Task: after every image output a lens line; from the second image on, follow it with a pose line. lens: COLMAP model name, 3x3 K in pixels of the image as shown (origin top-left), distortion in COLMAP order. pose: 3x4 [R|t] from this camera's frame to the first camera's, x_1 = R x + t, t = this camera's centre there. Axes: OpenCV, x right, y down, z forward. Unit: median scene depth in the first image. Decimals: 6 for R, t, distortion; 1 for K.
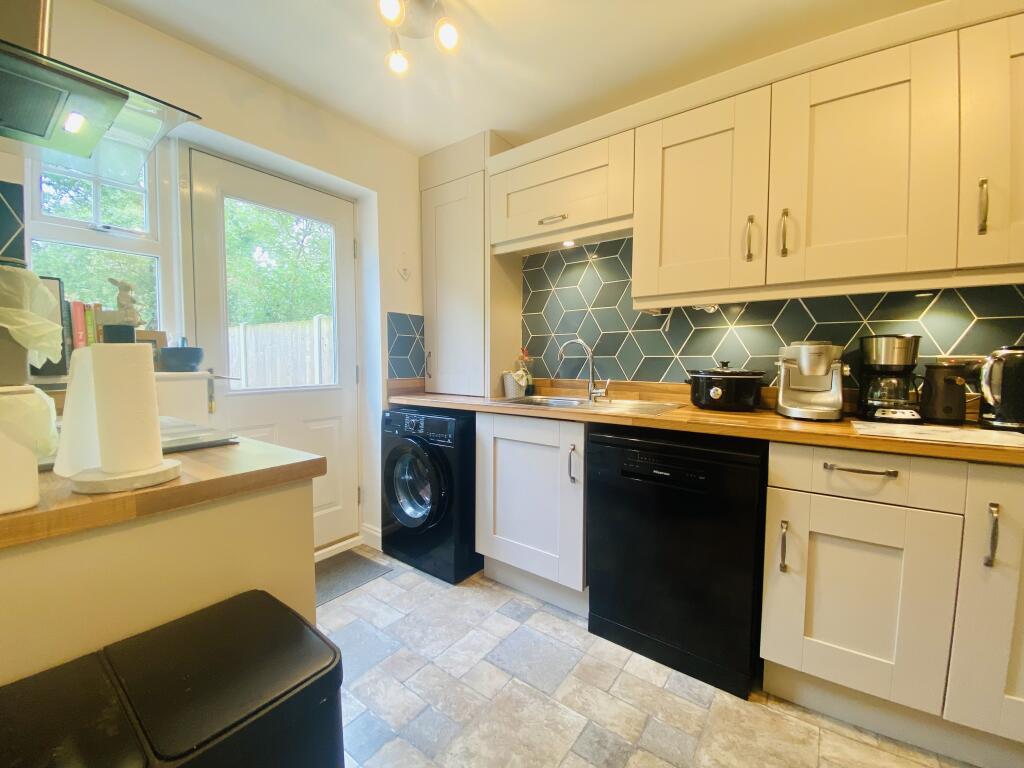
lens RADIAL K [[416.9, 0, 516.6], [0, 416.9, 382.5], [0, 0, 1]] dist [-0.040126, -0.001583]
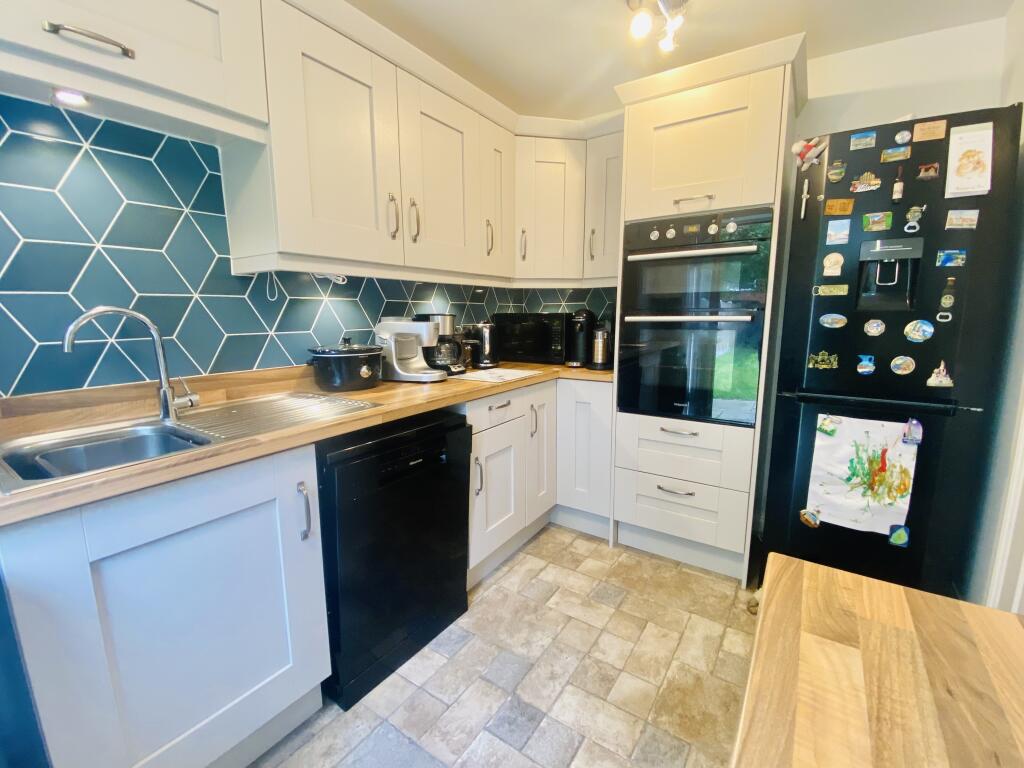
lens RADIAL K [[416.9, 0, 516.2], [0, 416.9, 381.7], [0, 0, 1]] dist [-0.040126, -0.001583]
pose [[-0.059501, -0.148666, 0.987096, -0.513842], [0.056664, 0.986750, 0.152029, -0.082080], [-0.996619, 0.064979, -0.050289, 0.748415]]
